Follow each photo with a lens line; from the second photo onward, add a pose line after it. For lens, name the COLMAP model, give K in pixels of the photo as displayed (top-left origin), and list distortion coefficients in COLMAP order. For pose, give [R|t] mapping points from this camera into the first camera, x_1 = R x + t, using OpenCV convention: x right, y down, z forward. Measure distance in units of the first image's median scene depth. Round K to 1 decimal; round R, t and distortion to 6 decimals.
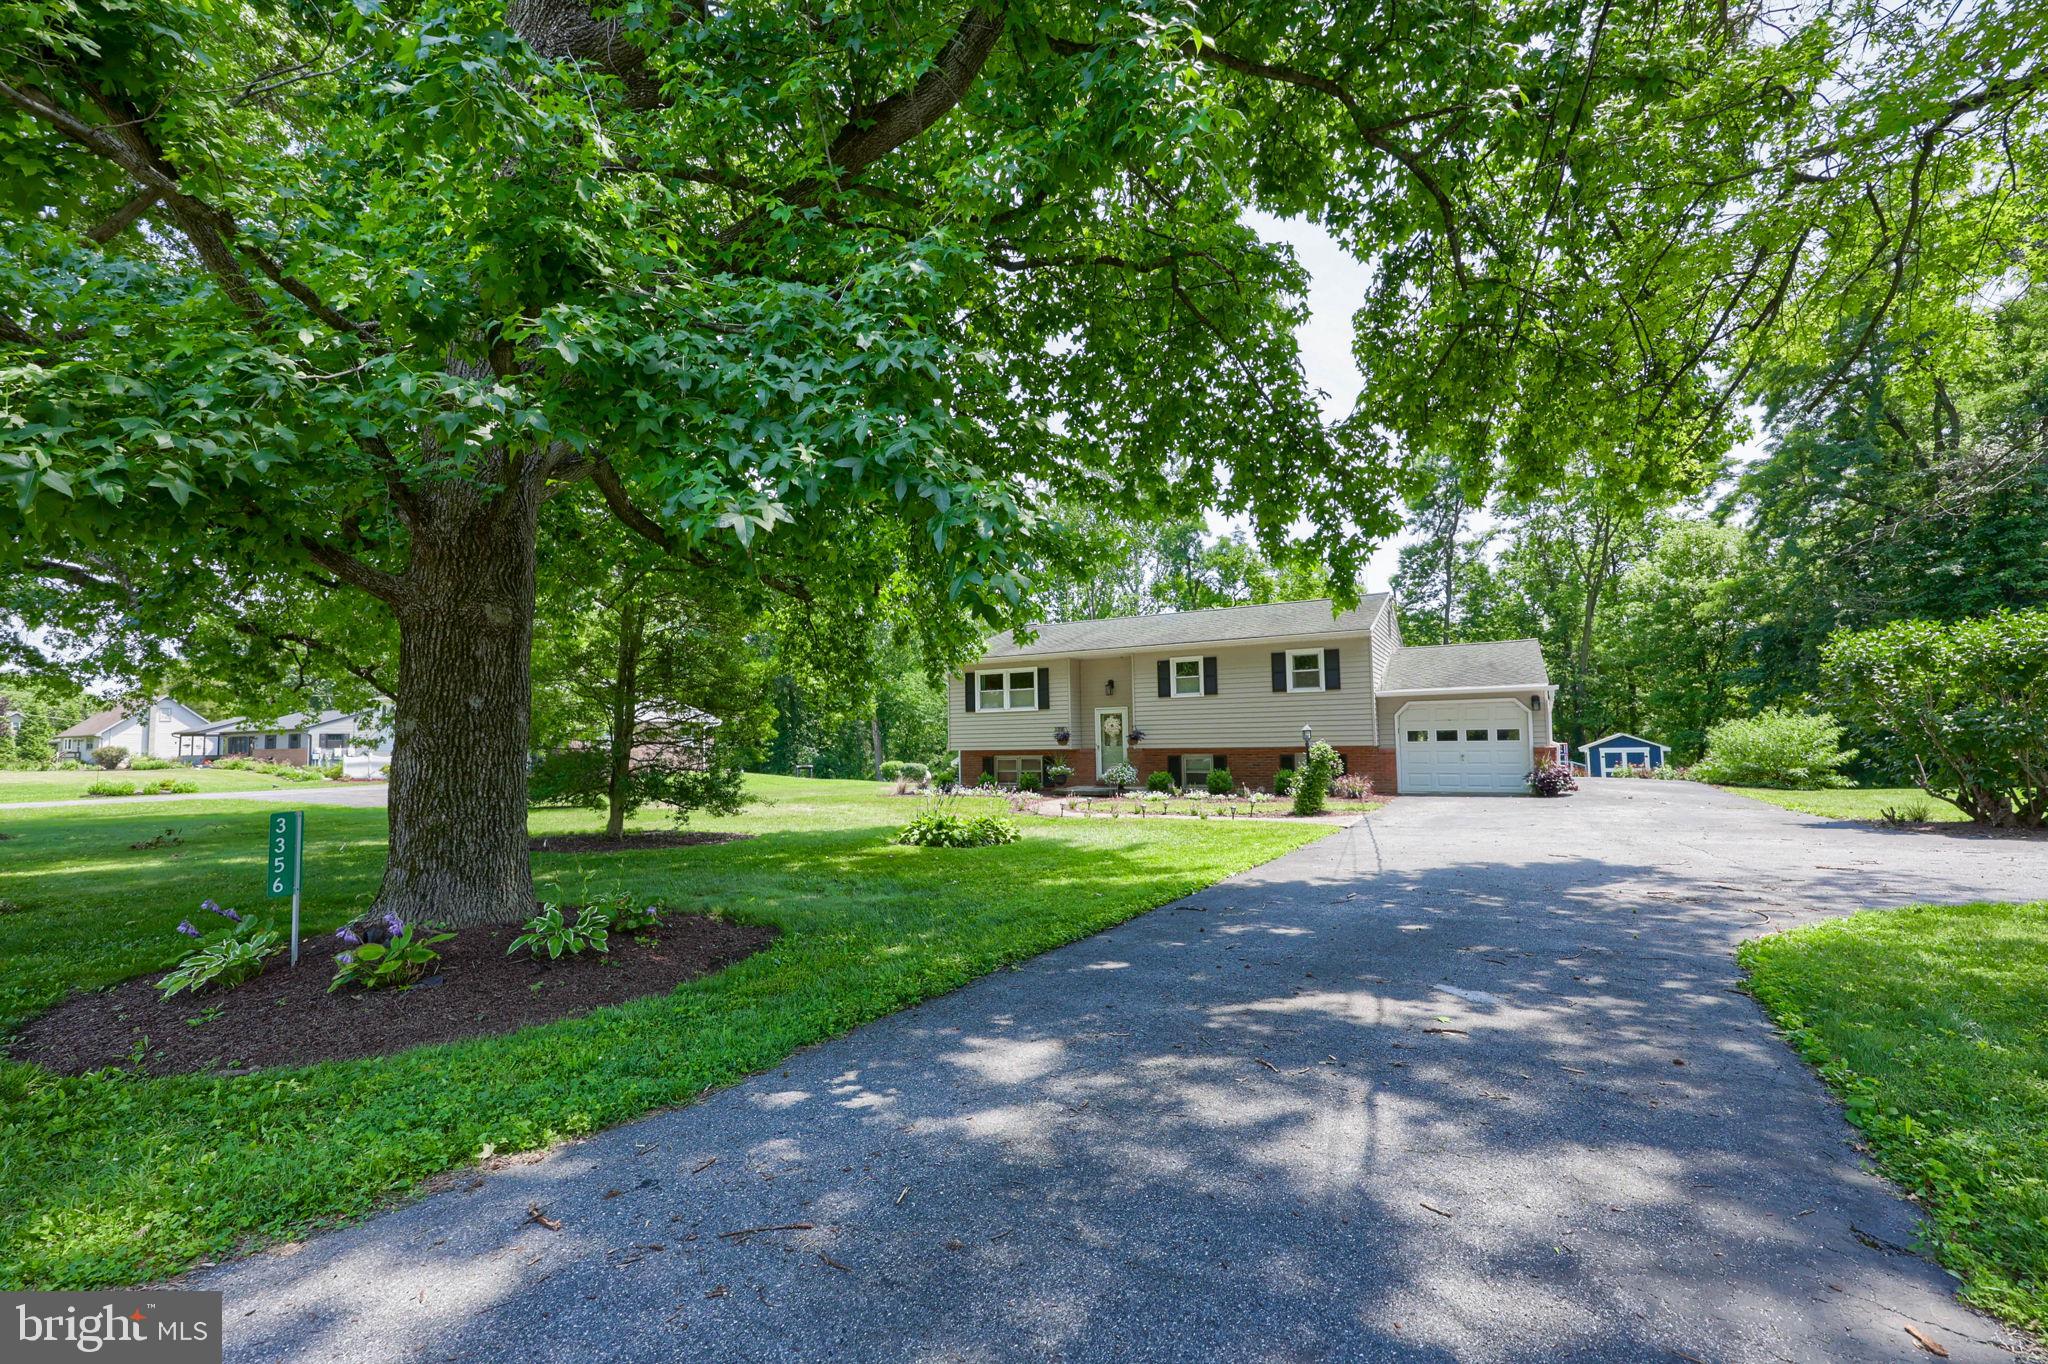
lens RADIAL K [[834.7, 0, 1025.6], [0, 834.7, 674.9], [0, 0, 1]] dist [0.000971, -0.000165]
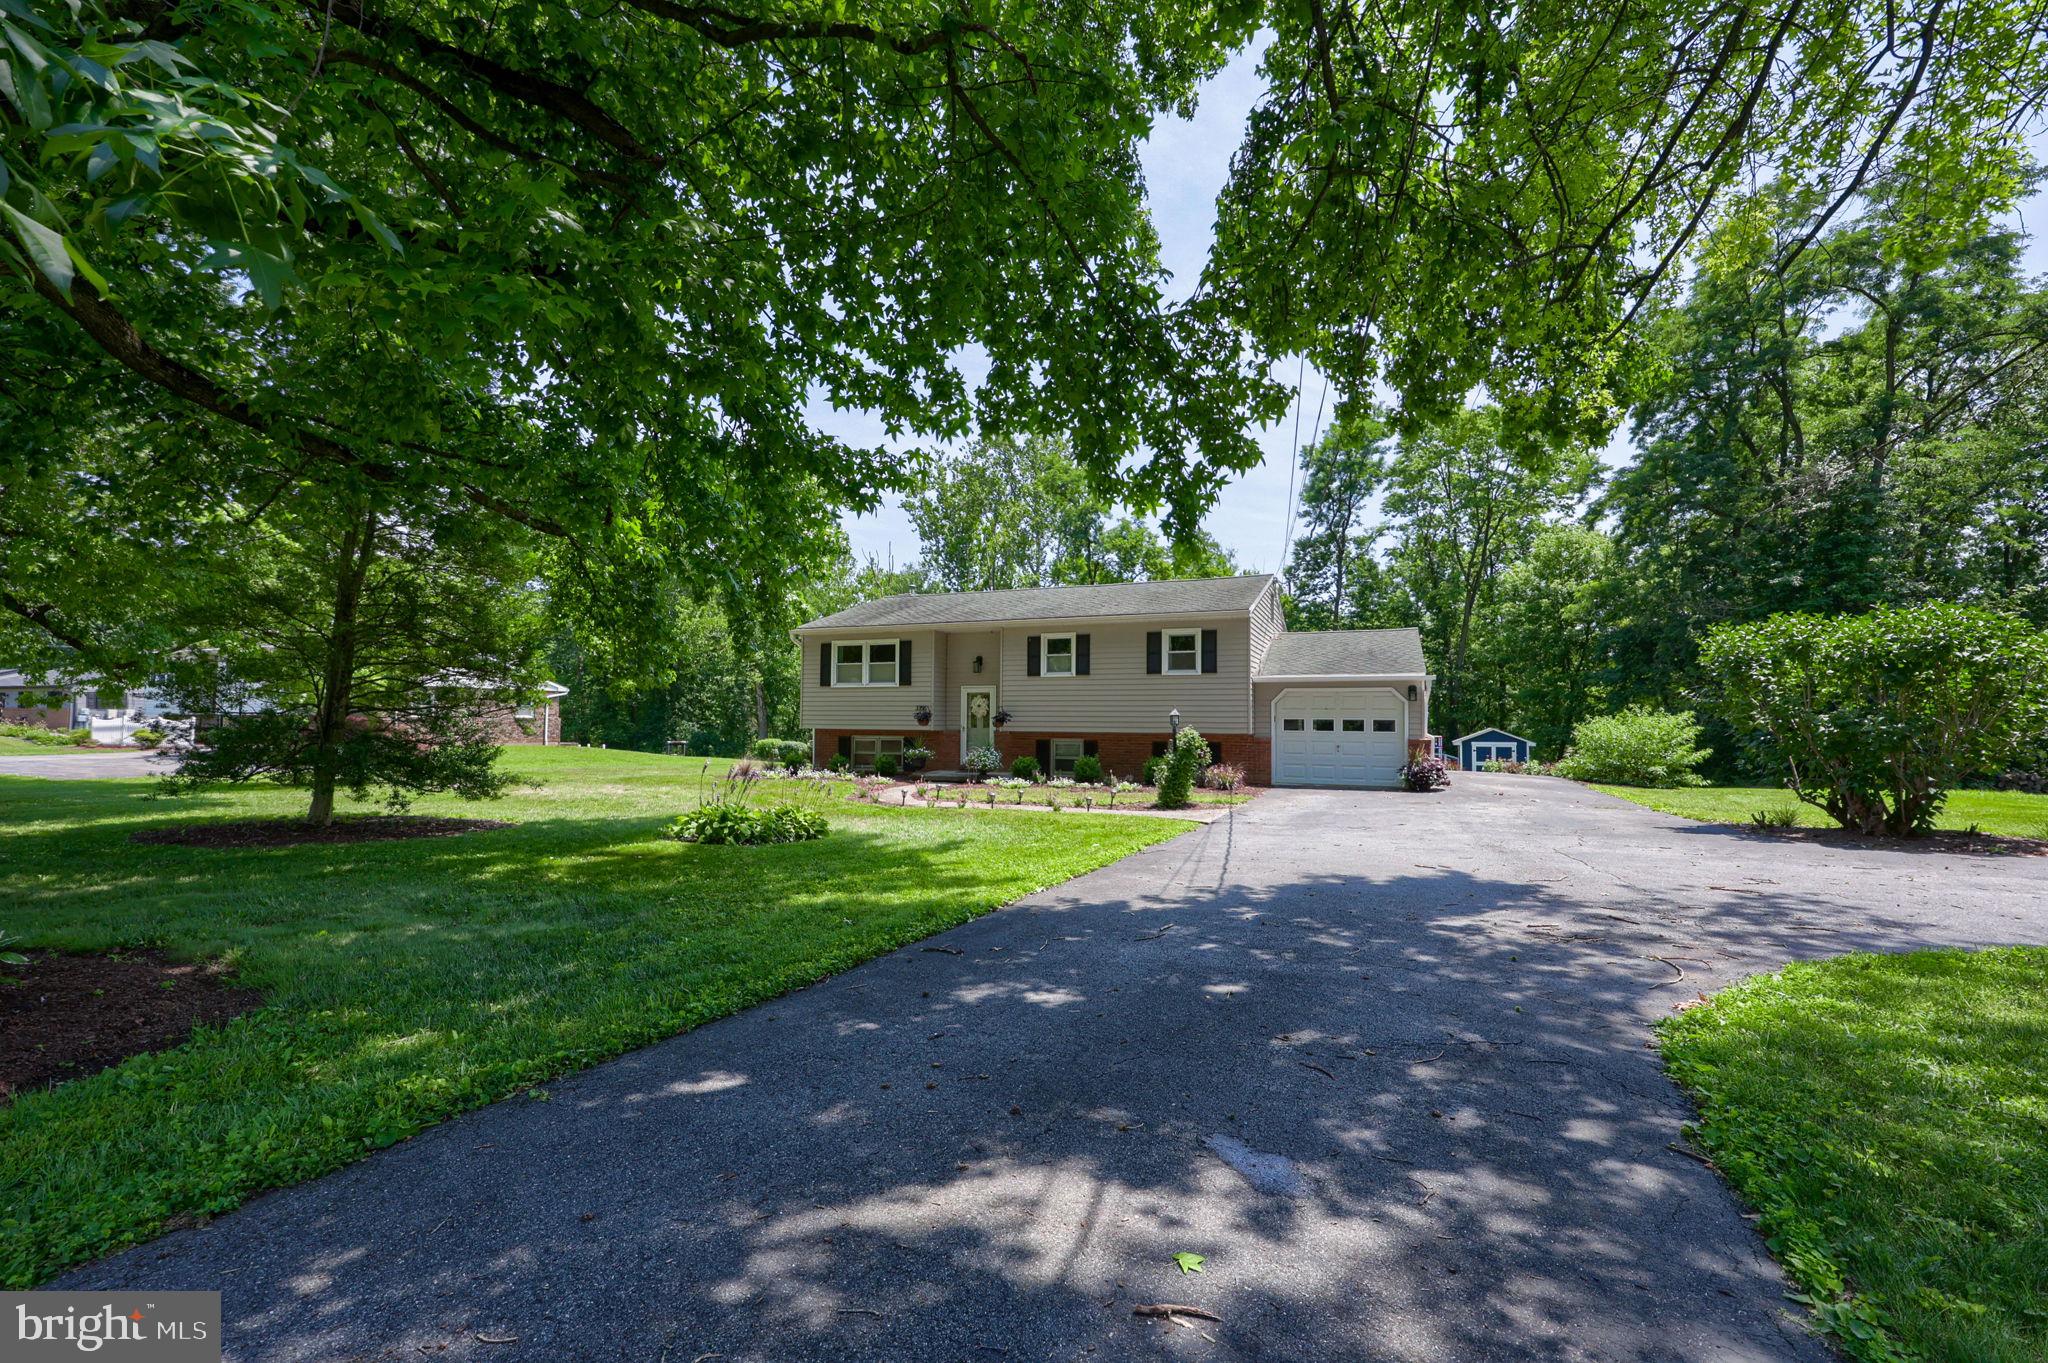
lens RADIAL K [[834.7, 0, 1025.6], [0, 834.7, 674.4], [0, 0, 1]] dist [0.000971, -0.000165]
pose [[0.993431, 0.031295, 0.110071, 0.056444], [-0.033577, 0.999257, 0.018940, 0.007690], [-0.109396, -0.022512, 0.993743, 0.086219]]
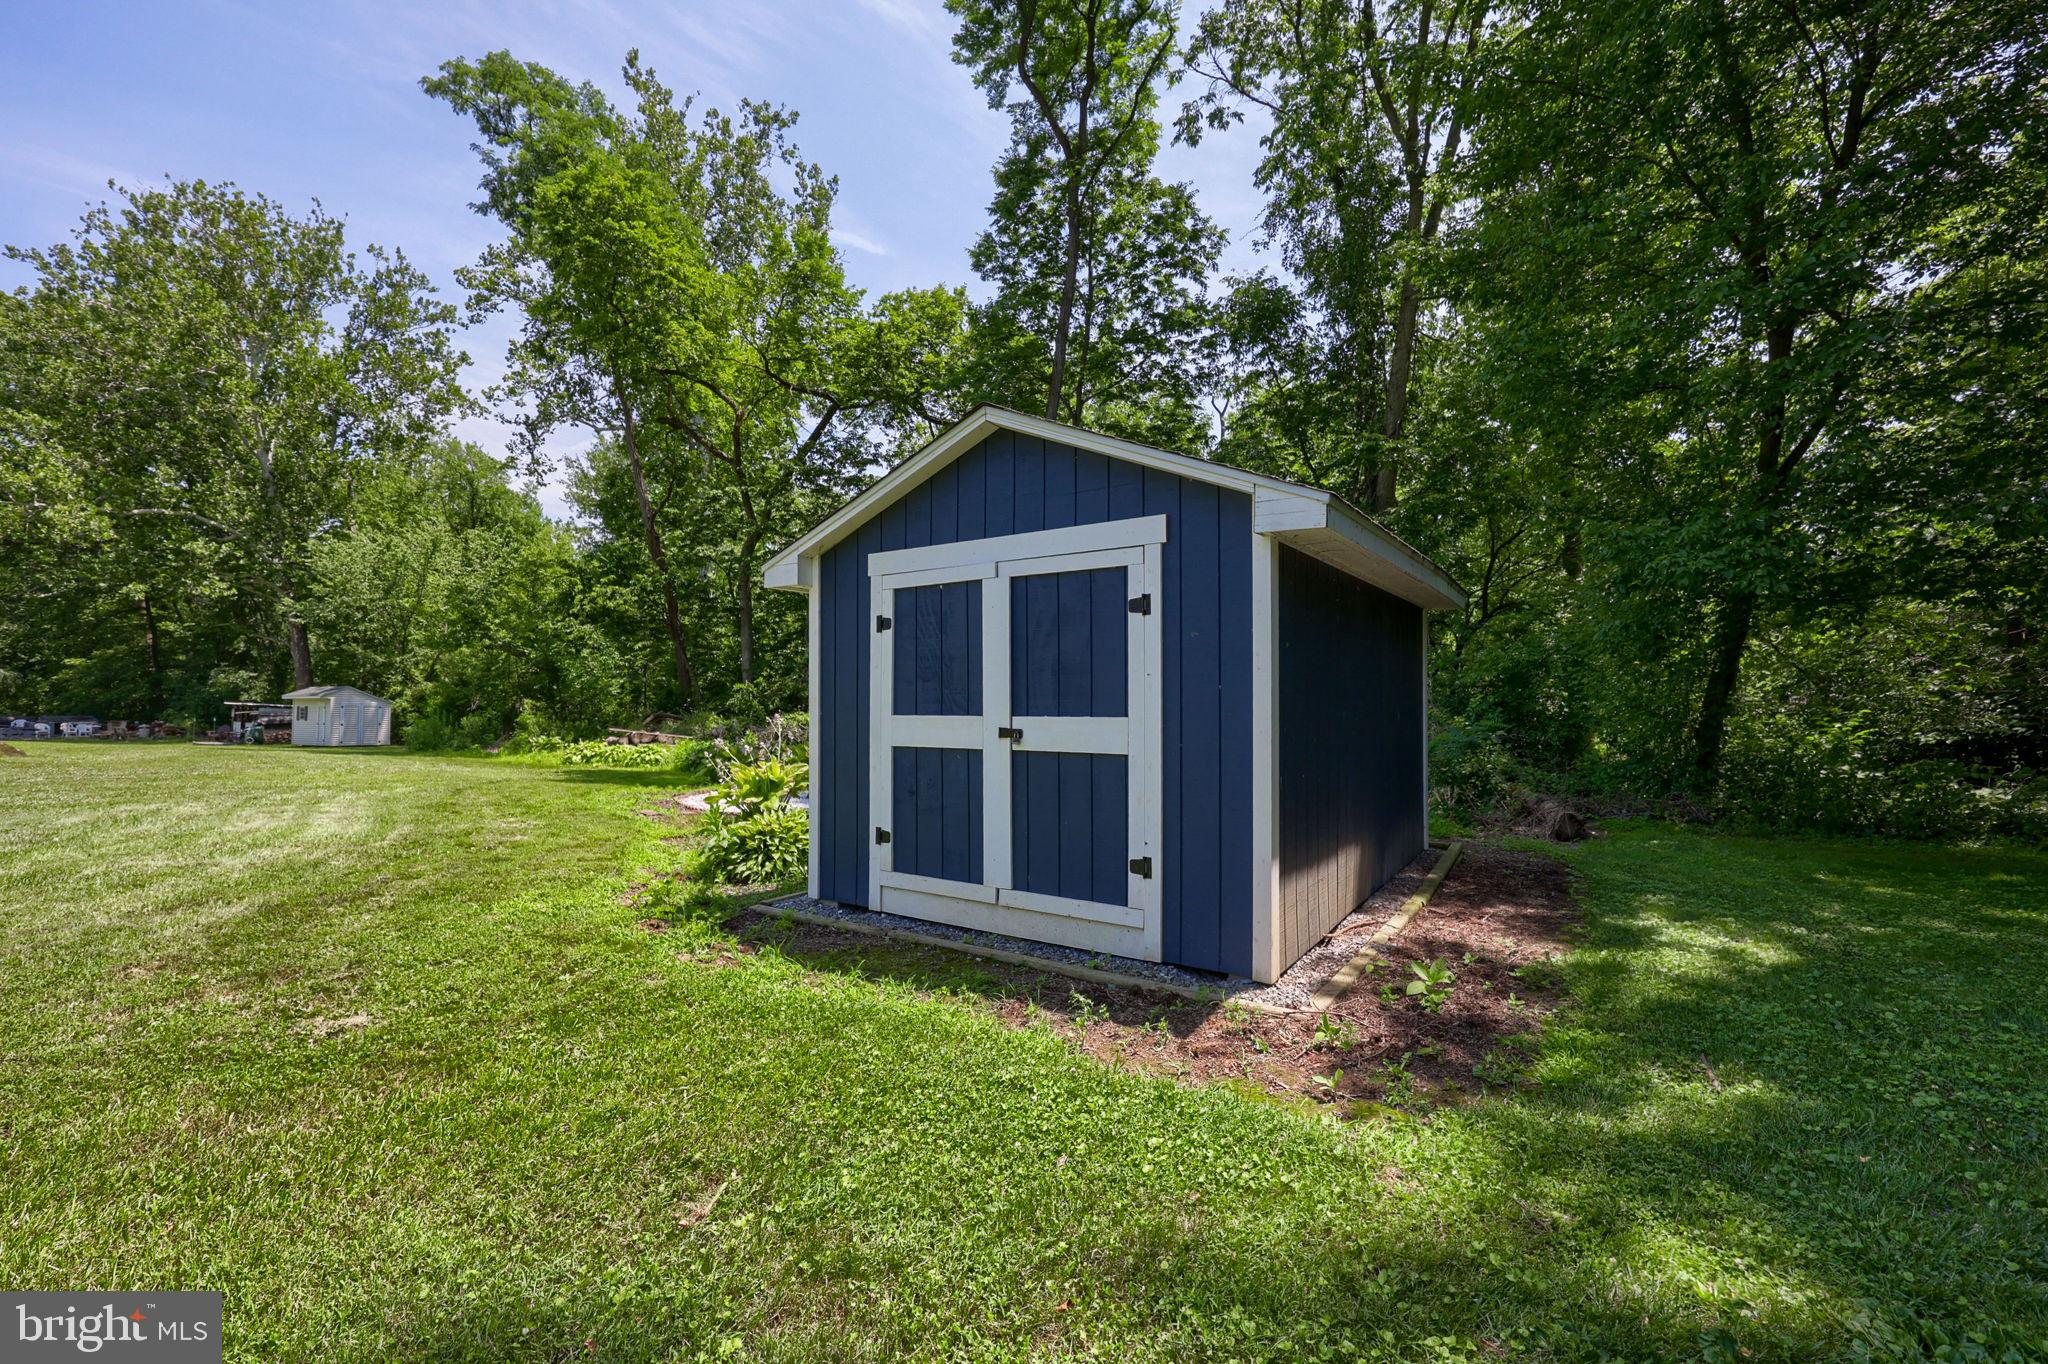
lens RADIAL K [[864.4, 0, 1024.0], [0, 864.4, 682.0], [0, 0, 1]] dist [-0.000453, -0.000009]
pose [[0.999545, 0.004107, -0.029897, 1.444861], [-0.002363, 0.998307, 0.058116, 0.200450], [0.030085, -0.058019, 0.997862, 1.757199]]
